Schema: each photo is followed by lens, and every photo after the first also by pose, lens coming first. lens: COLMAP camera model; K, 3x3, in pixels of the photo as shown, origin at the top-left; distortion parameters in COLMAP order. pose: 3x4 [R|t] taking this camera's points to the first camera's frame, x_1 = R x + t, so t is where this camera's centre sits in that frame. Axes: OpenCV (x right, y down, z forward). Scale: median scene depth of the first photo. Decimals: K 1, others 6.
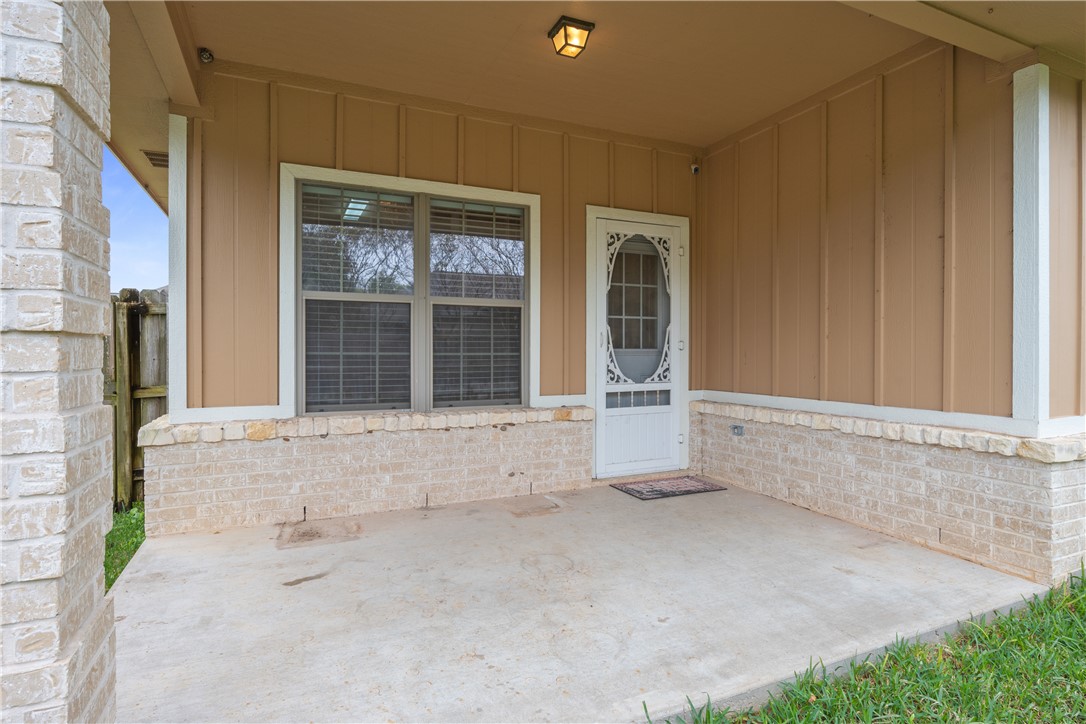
lens RADIAL K [[580.0, 0, 547.7], [0, 580.0, 353.2], [0, 0, 1]] dist [-0.000404, 0.000100]
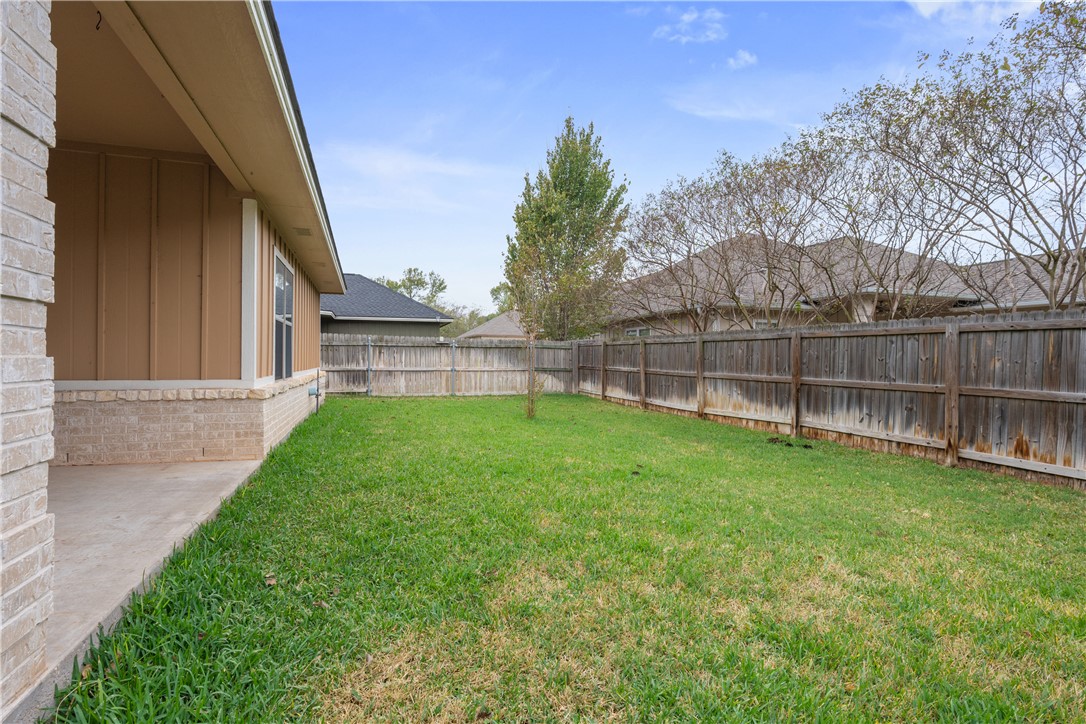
lens RADIAL K [[542.3, 0, 544.3], [0, 542.3, 362.2], [0, 0, 1]] dist [-0.000080, 0.000023]
pose [[0.124417, -0.005348, 0.992216, -0.637630], [-0.000572, 0.999985, 0.005462, 0.033546], [-0.992230, -0.001247, 0.124412, -0.156808]]
